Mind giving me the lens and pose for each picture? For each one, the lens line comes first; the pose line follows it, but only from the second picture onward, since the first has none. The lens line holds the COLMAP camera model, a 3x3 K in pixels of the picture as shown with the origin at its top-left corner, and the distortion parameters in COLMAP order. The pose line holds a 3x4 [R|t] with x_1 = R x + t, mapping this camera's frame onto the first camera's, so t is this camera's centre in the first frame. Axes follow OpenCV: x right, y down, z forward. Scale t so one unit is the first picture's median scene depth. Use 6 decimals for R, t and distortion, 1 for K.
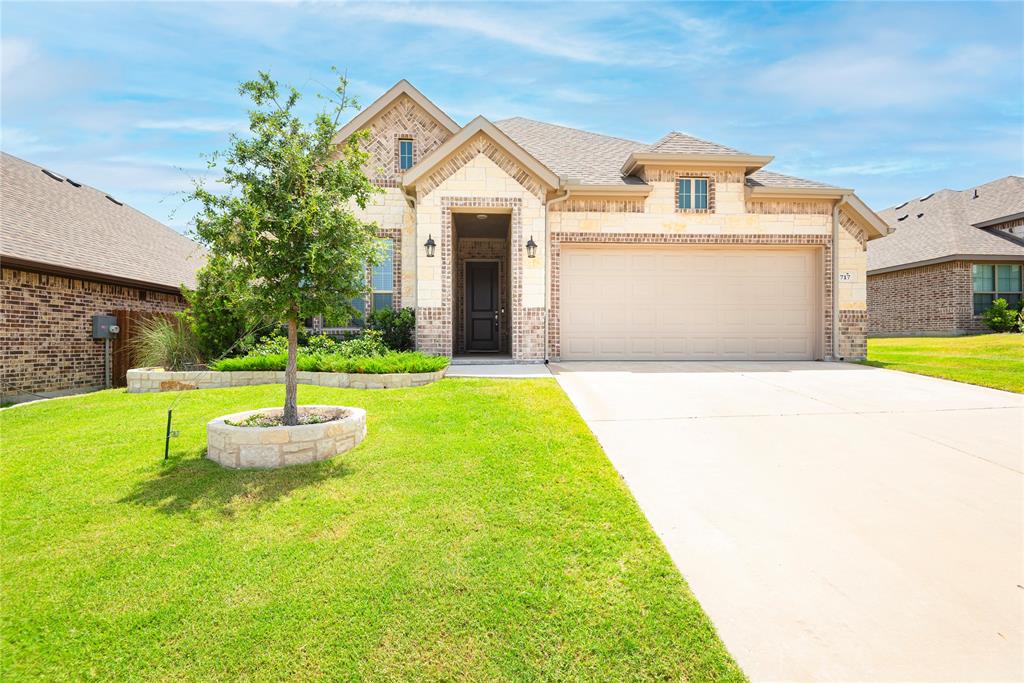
lens RADIAL K [[462.1, 0, 509.9], [0, 462.1, 338.2], [0, 0, 1]] dist [0.023389, -0.008865]
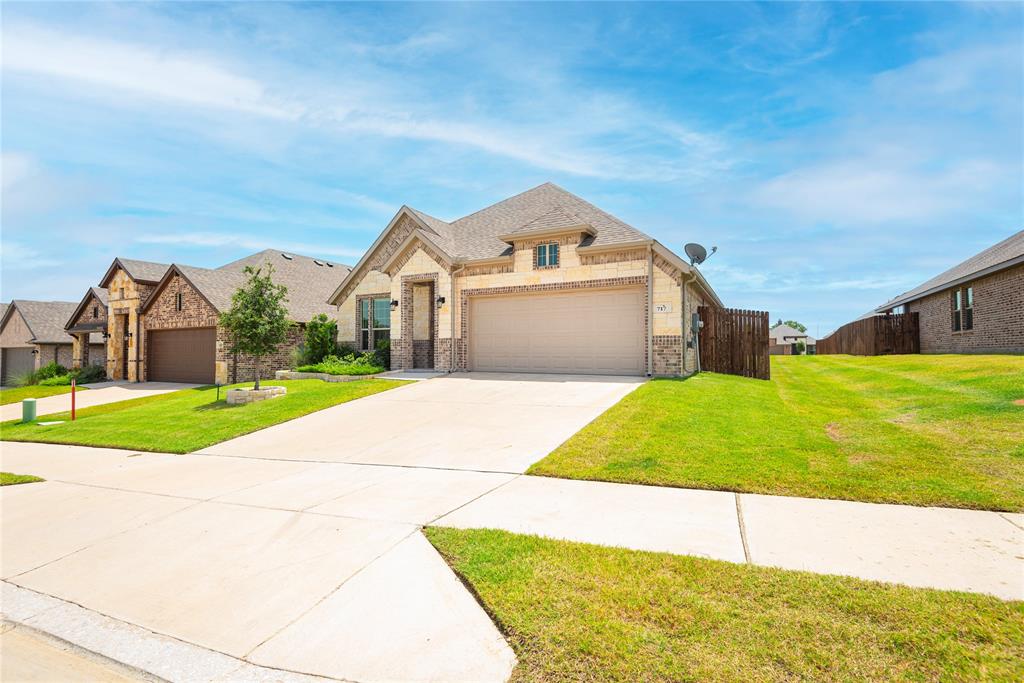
lens RADIAL K [[462.1, 0, 509.9], [0, 462.1, 338.2], [0, 0, 1]] dist [0.023389, -0.008865]
pose [[0.853152, -0.013765, -0.521481, 1.038124], [0.004454, 0.999808, -0.019103, -0.032110], [0.521644, 0.013975, 0.853049, -0.258139]]
